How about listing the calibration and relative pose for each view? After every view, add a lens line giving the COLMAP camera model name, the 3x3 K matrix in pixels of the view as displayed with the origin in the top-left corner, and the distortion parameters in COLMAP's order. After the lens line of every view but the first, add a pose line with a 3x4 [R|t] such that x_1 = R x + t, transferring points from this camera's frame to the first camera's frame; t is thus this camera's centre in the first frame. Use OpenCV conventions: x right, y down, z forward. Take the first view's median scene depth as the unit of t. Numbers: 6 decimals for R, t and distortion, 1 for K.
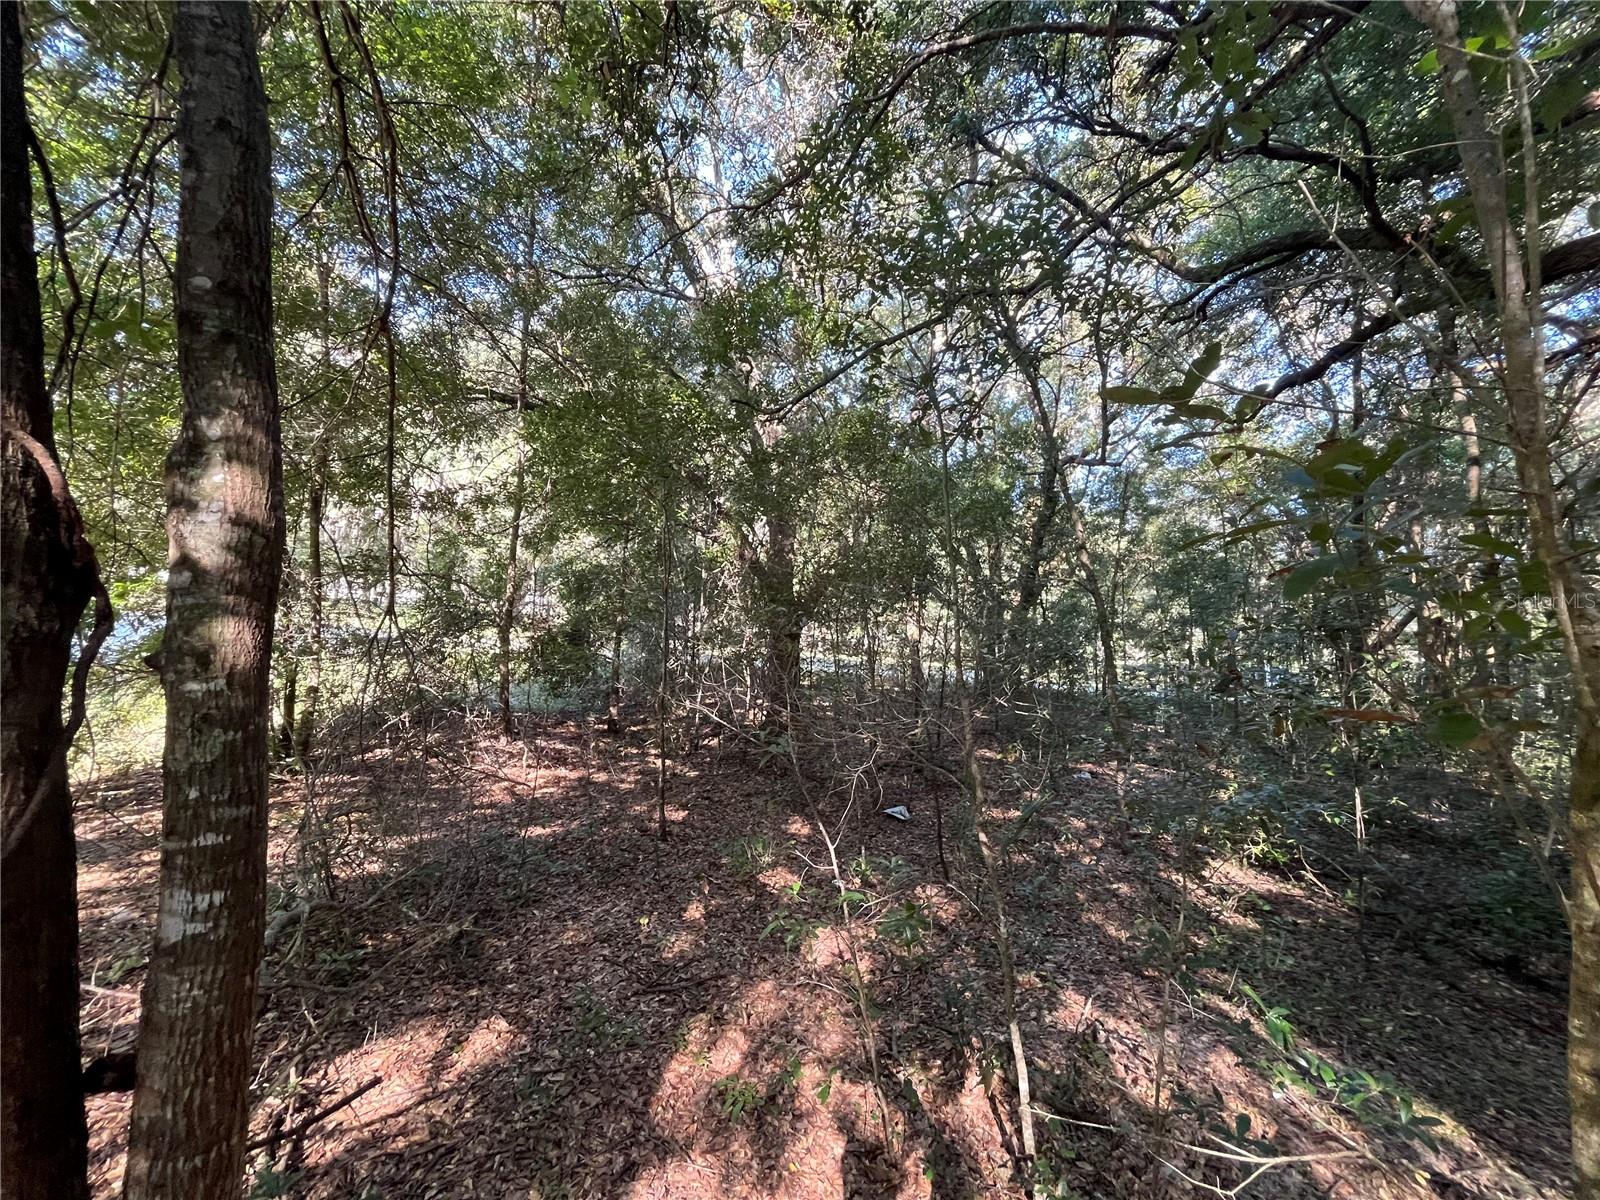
lens RADIAL K [[650.3, 0, 801.2], [0, 650.3, 602.8], [0, 0, 1]] dist [-0.001610, 0.000119]
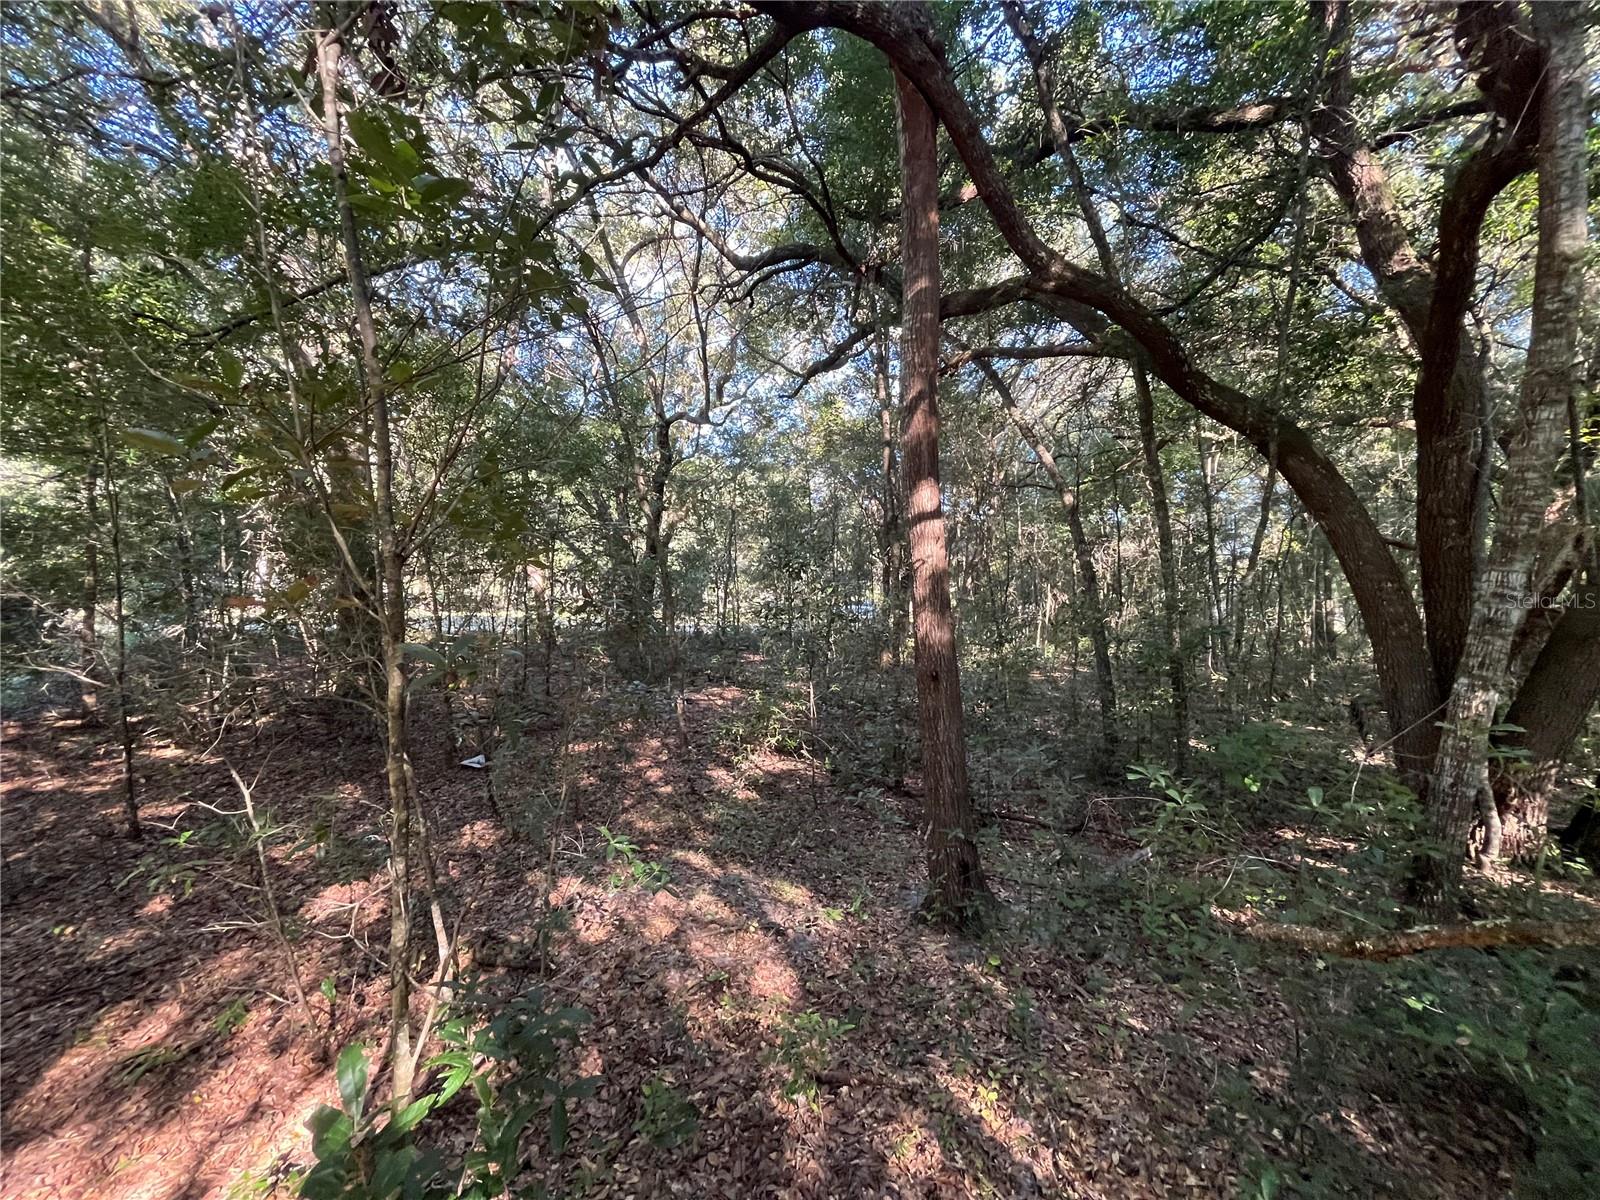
lens RADIAL K [[650.3, 0, 798.4], [0, 650.3, 598.1], [0, 0, 1]] dist [-0.001610, 0.000119]
pose [[0.874386, -0.052624, 0.482368, 0.146161], [0.018714, 0.997019, 0.074846, 0.007822], [-0.484869, -0.056417, 0.872765, -0.125038]]
